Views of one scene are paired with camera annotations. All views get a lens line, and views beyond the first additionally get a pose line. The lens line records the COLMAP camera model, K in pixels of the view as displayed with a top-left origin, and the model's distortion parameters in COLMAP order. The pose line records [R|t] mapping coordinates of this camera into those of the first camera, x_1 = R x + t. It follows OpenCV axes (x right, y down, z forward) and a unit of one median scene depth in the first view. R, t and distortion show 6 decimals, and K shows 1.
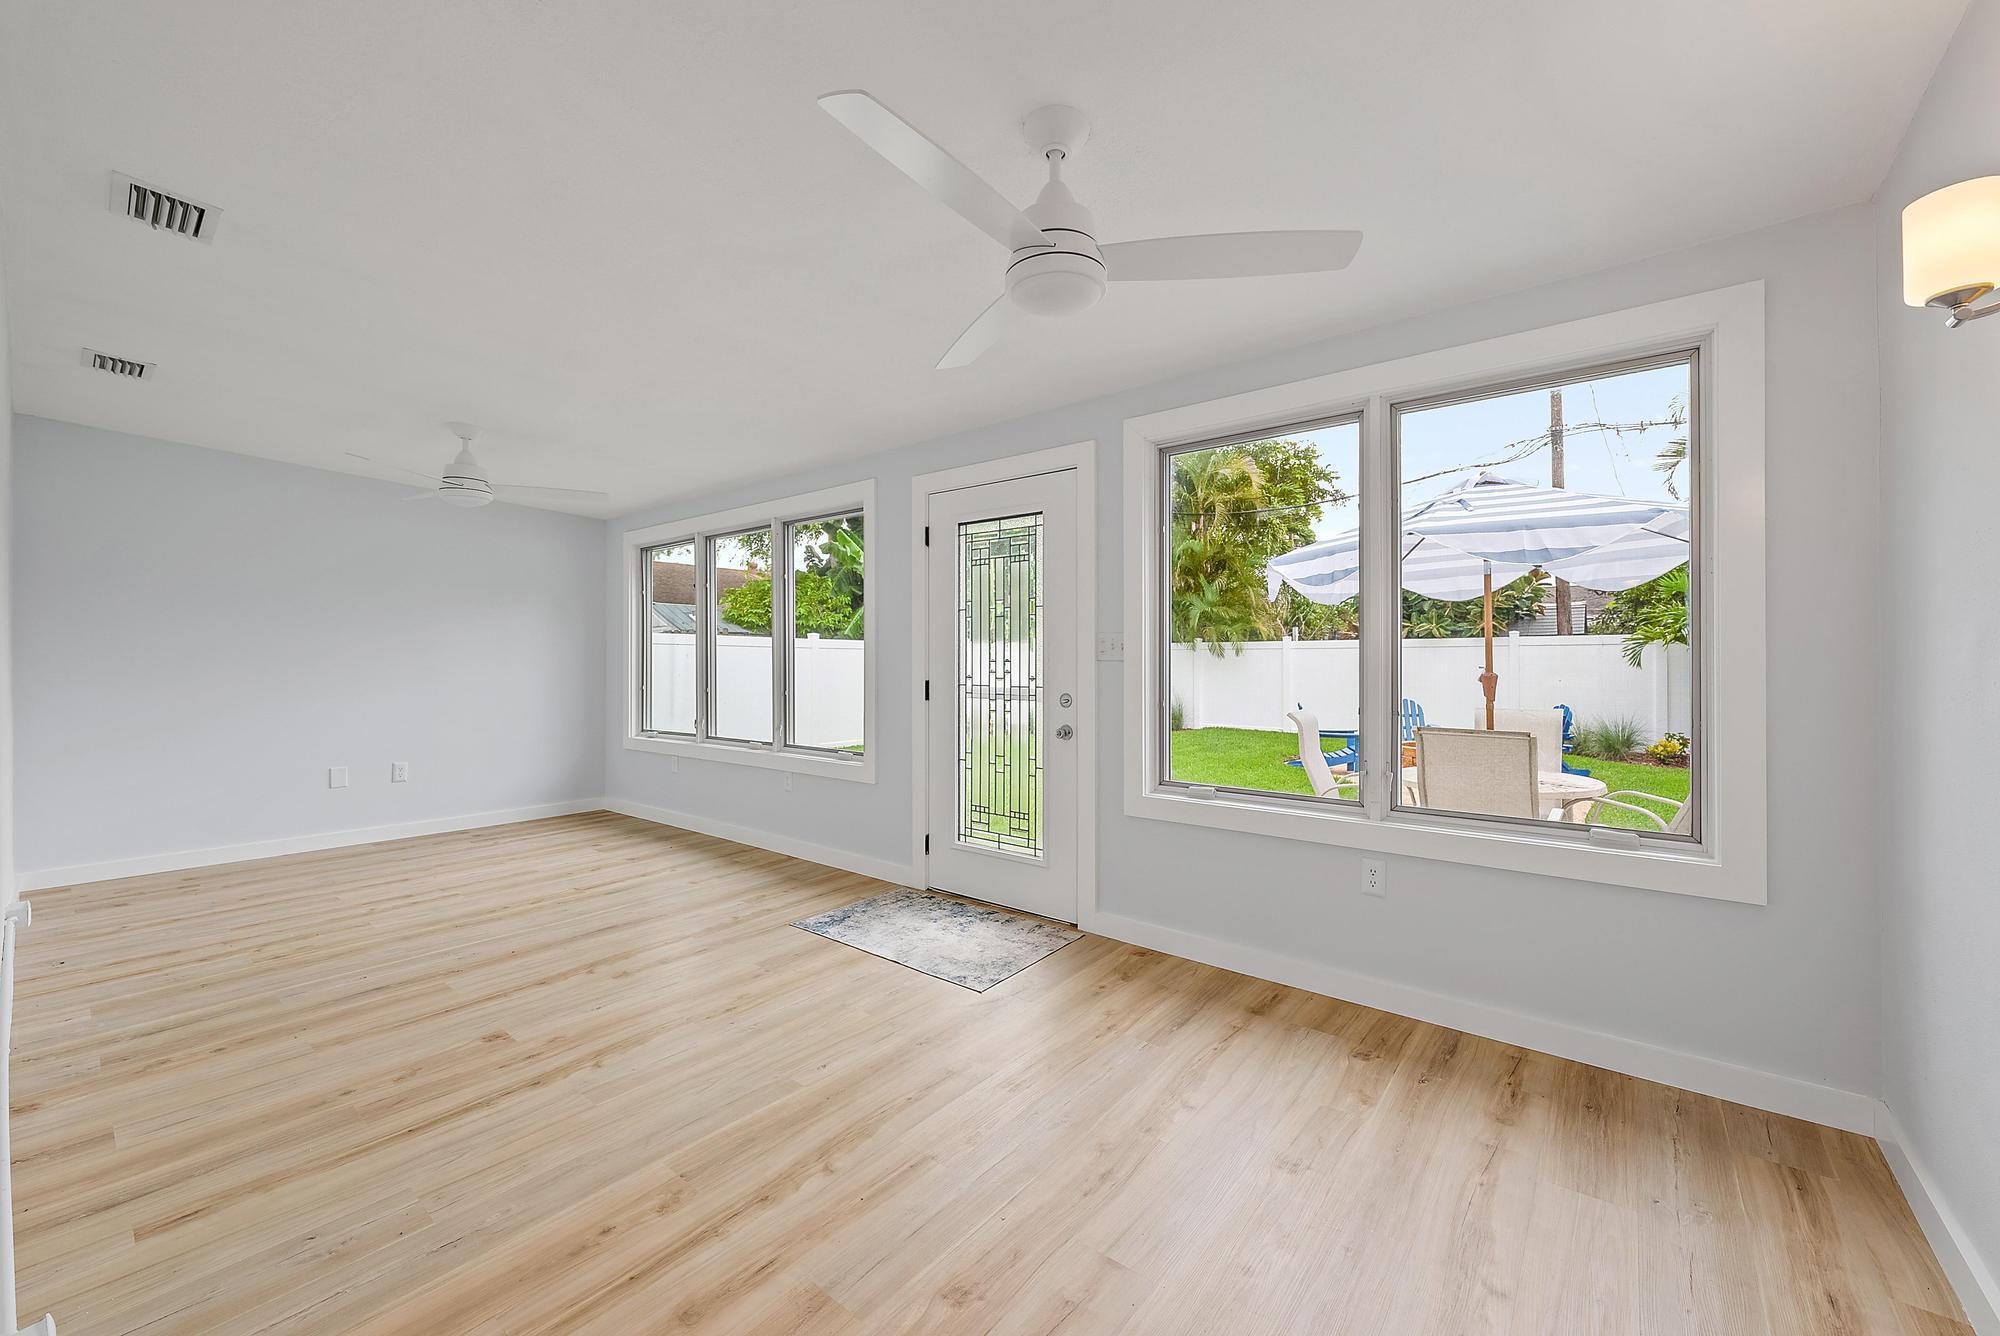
lens RADIAL K [[819.5, 0, 981.5], [0, 819.5, 658.9], [0, 0, 1]] dist [-0.000875, -0.000820]
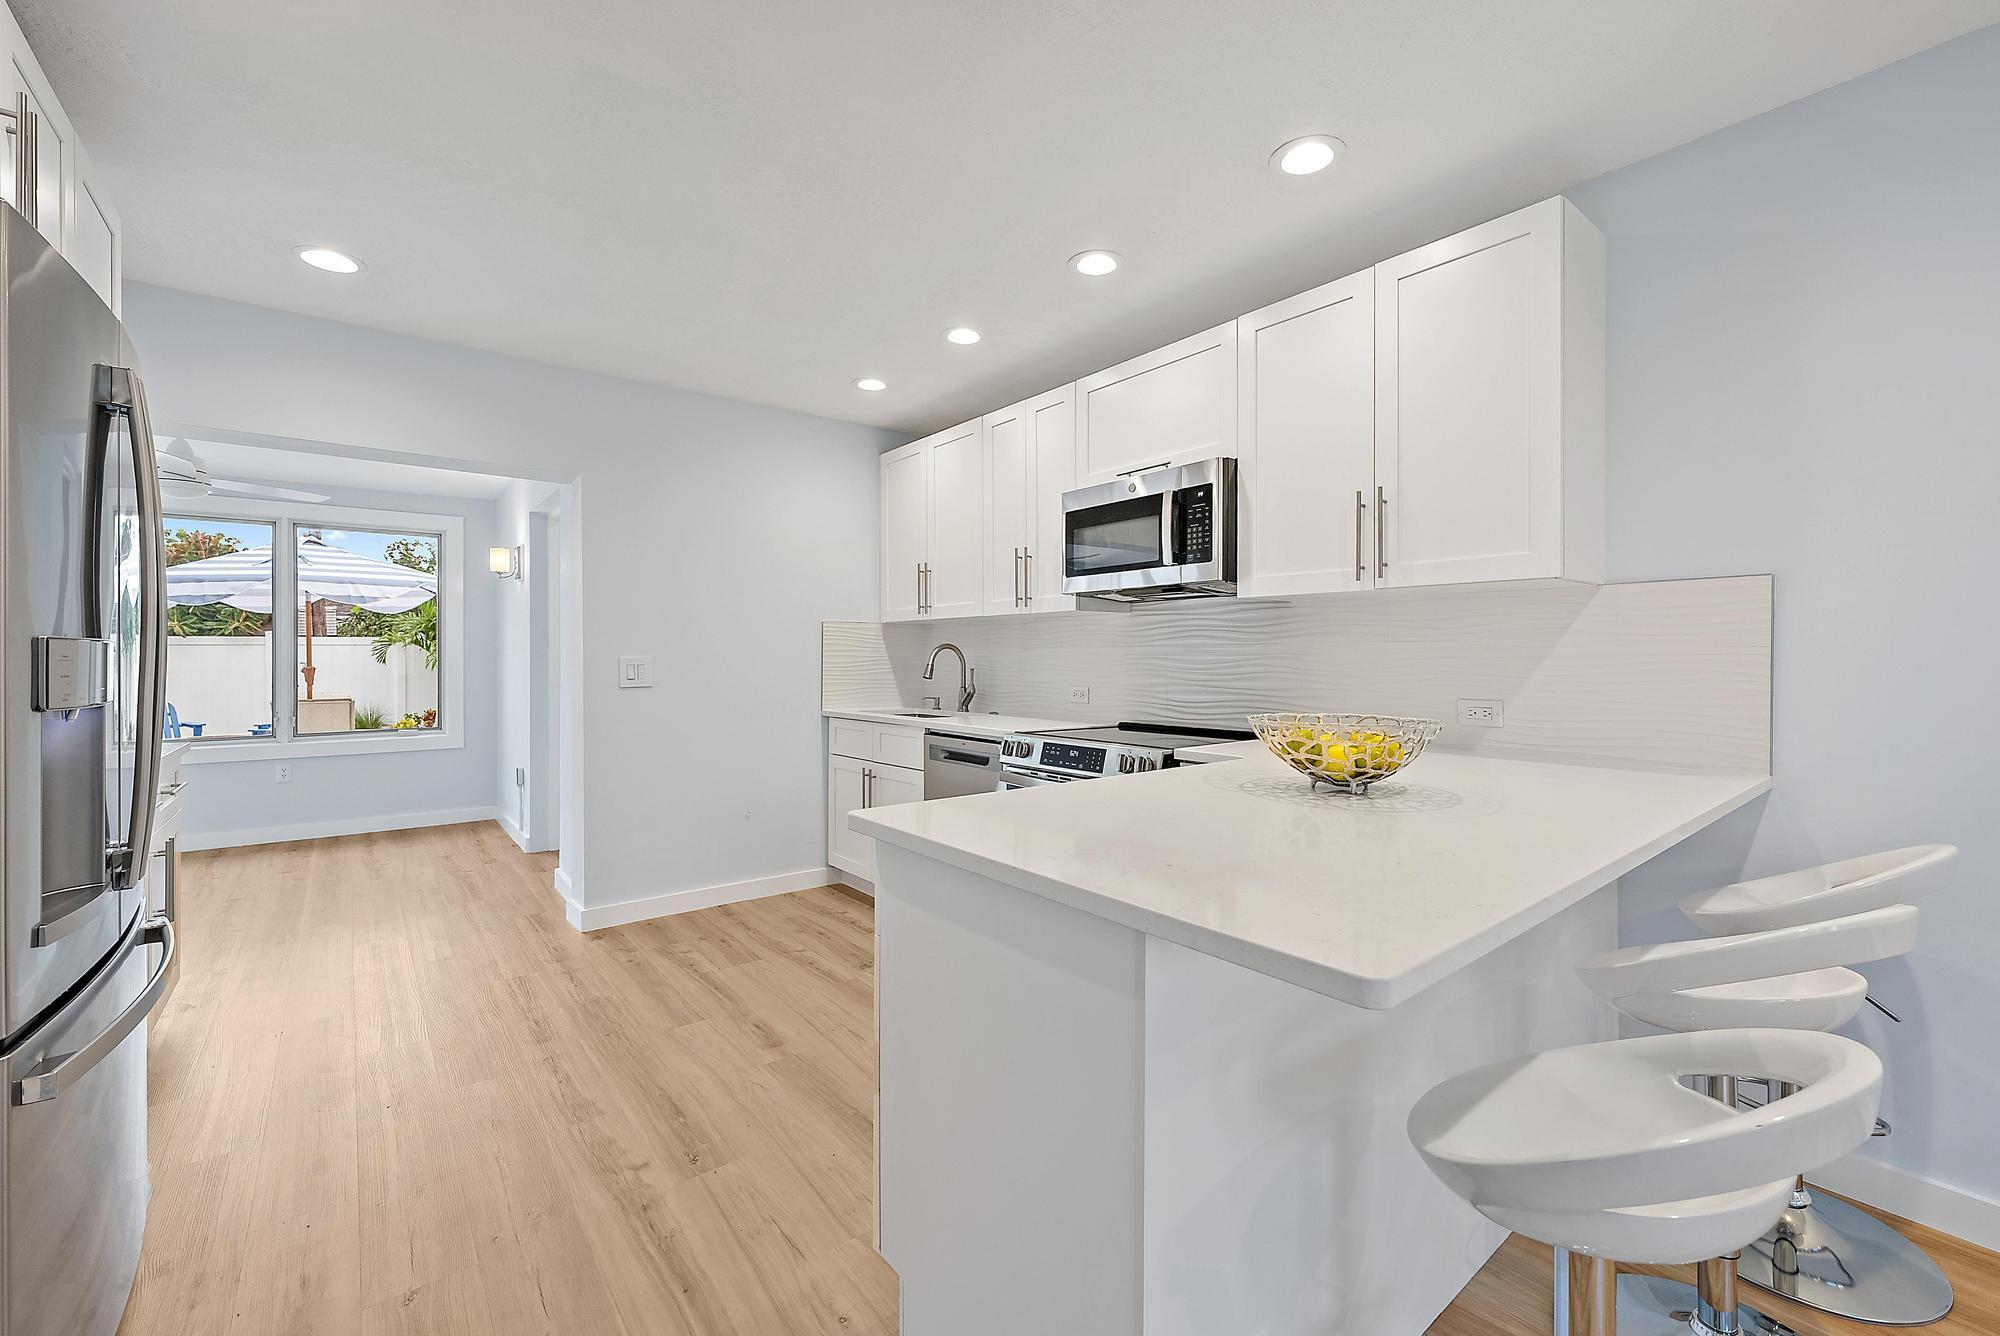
lens RADIAL K [[819.5, 0, 1008.3], [0, 819.5, 658.1], [0, 0, 1]] dist [-0.000875, -0.000820]
pose [[0.227402, -0.001482, 0.973800, -0.946676], [0.000626, 0.999999, 0.001375, 0.002588], [-0.973801, 0.000296, 0.227403, -1.019783]]
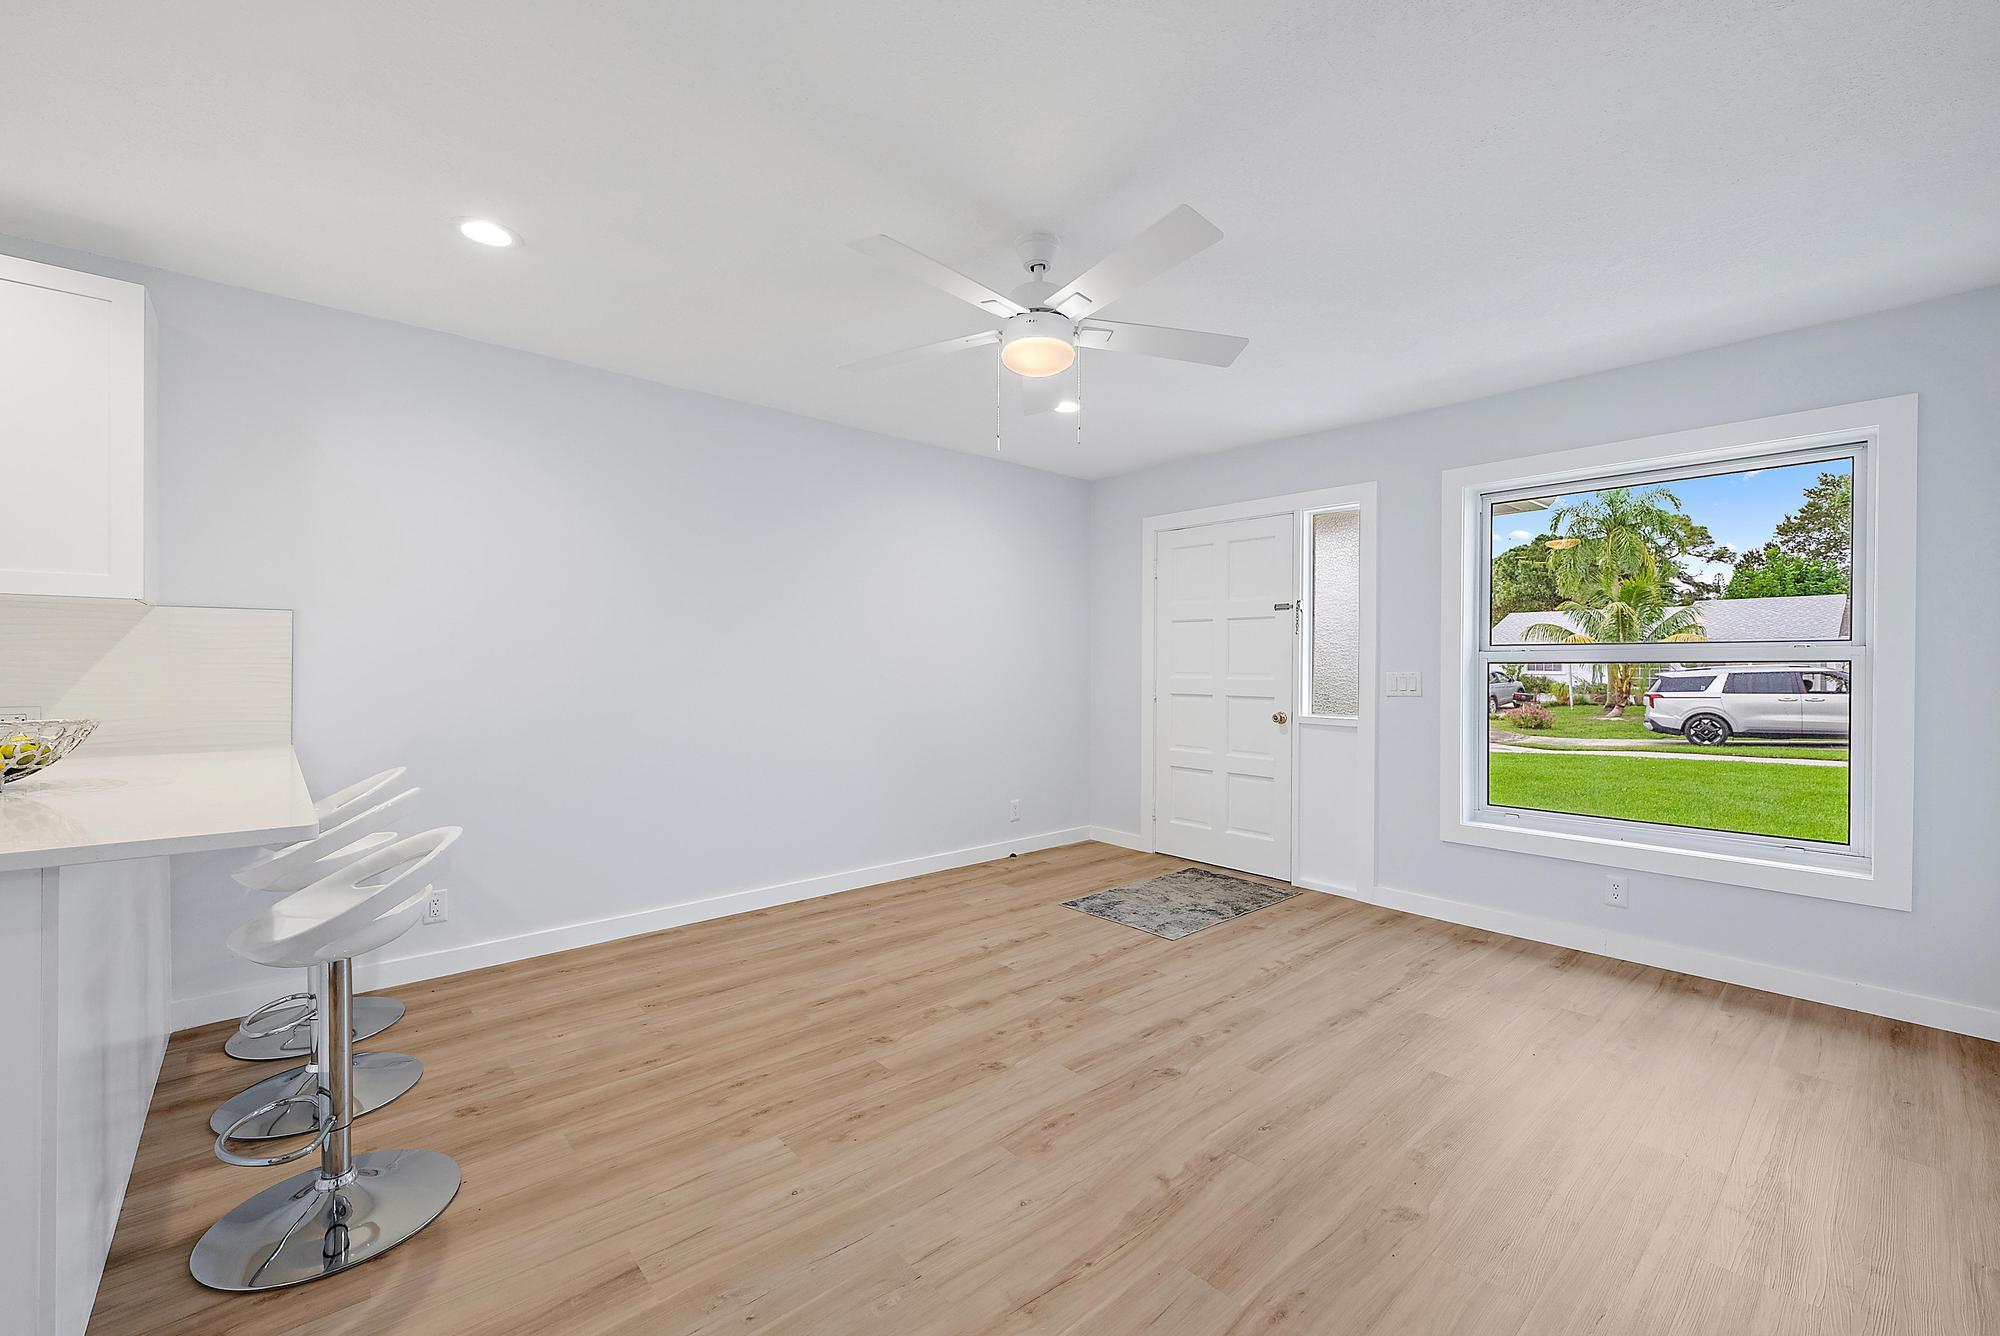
lens RADIAL K [[819.5, 0, 999.1], [0, 819.5, 667.0], [0, 0, 1]] dist [-0.000875, -0.000820]
pose [[-0.983104, -0.000050, 0.183047, -1.160522], [-0.000150, 1.000000, -0.000533, 0.005383], [-0.183047, -0.000552, -0.983104, -0.688274]]
